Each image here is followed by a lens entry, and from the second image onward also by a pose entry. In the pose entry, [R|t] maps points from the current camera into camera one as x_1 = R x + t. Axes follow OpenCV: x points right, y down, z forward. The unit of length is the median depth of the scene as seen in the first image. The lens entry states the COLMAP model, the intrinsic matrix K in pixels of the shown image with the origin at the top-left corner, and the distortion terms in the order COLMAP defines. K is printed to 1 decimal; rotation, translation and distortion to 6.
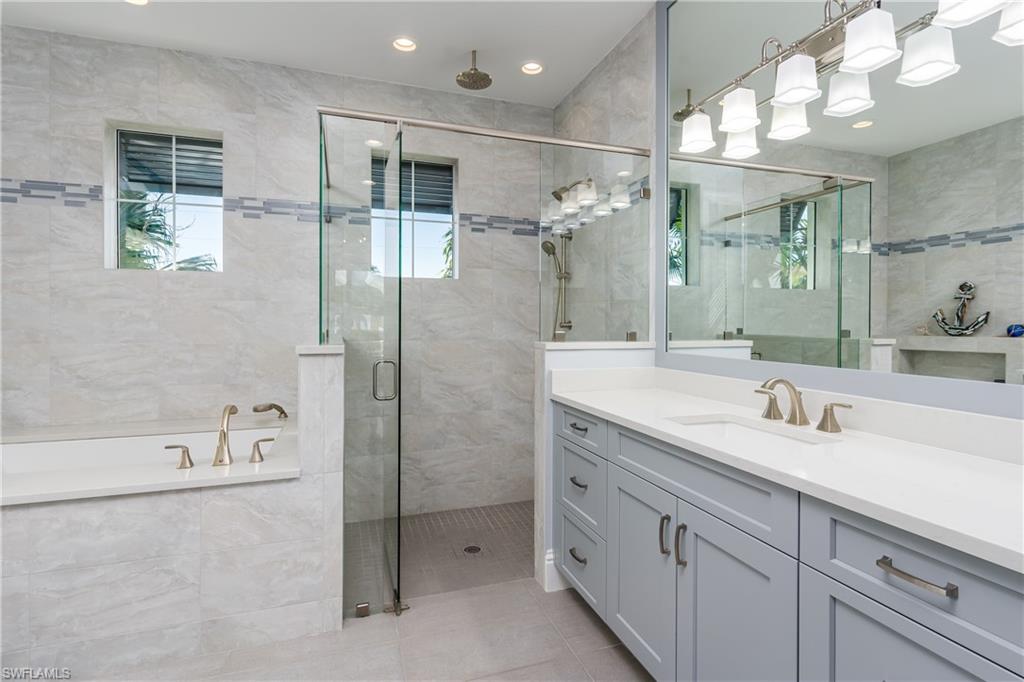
lens RADIAL K [[502.7, 0, 509.1], [0, 502.7, 328.6], [0, 0, 1]] dist [0.001093, -0.000039]
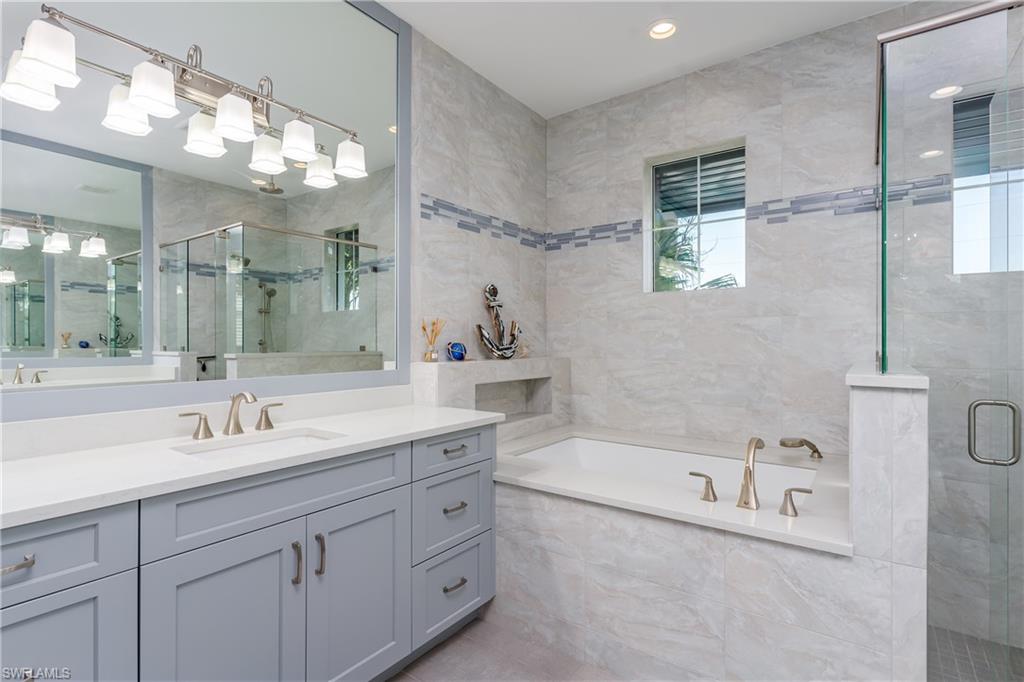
lens RADIAL K [[502.7, 0, 509.1], [0, 502.7, 328.6], [0, 0, 1]] dist [0.001093, -0.000039]
pose [[0.581898, -0.018543, -0.813050, -0.074769], [-0.012419, 0.999421, -0.031682, -0.001647], [0.813167, 0.028533, 0.581331, 0.115776]]
